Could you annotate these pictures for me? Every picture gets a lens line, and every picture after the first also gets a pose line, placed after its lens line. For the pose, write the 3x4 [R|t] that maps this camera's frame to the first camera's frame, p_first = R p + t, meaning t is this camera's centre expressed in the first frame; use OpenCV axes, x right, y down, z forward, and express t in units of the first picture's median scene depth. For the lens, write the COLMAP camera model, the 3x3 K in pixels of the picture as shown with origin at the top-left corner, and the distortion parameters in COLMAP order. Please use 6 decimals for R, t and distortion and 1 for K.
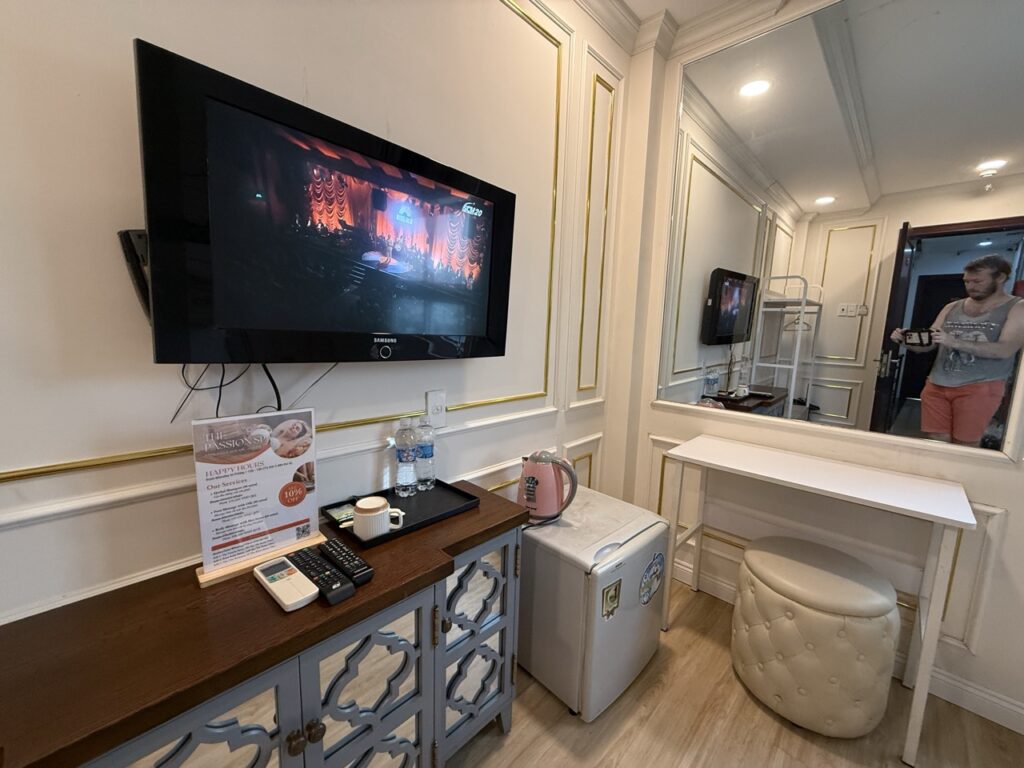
lens RADIAL K [[407.4, 0, 511.9], [0, 407.4, 375.8], [0, 0, 1]] dist [0.008929, 0.000177]
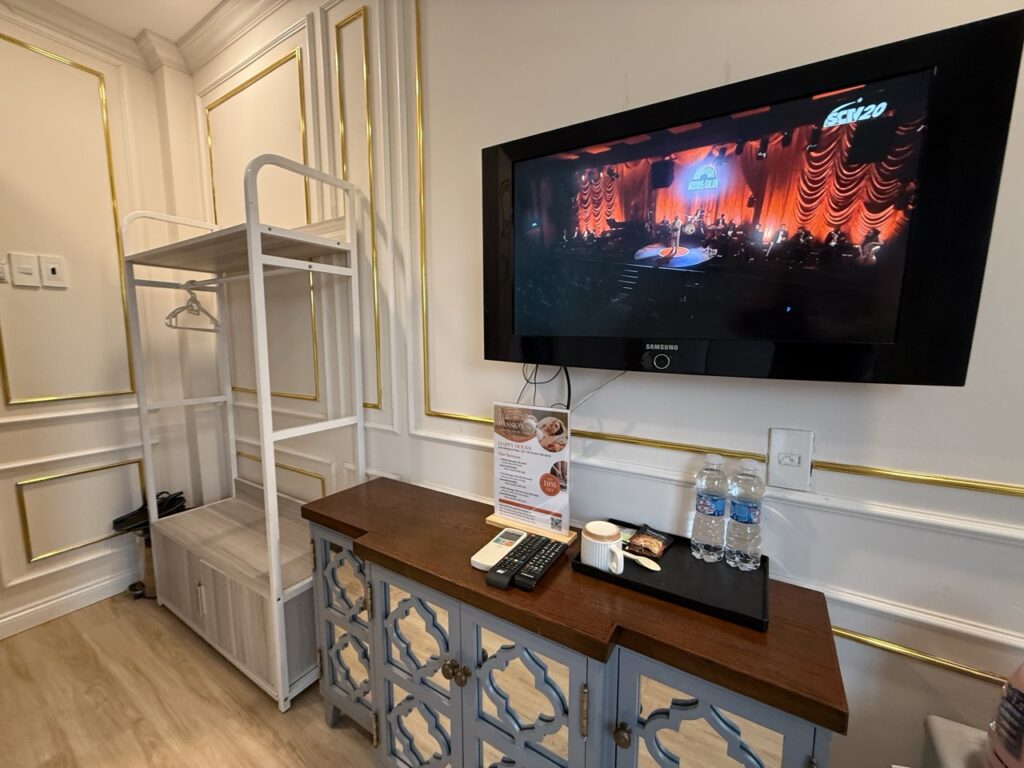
lens RADIAL K [[408.3, 0, 515.2], [0, 408.3, 382.4], [0, 0, 1]] dist [-0.000269, 0.000046]
pose [[0.230398, 0.080426, -0.969767, 0.484801], [-0.114732, 0.991873, 0.055002, -0.033092], [0.966309, 0.098591, 0.237753, 0.624321]]
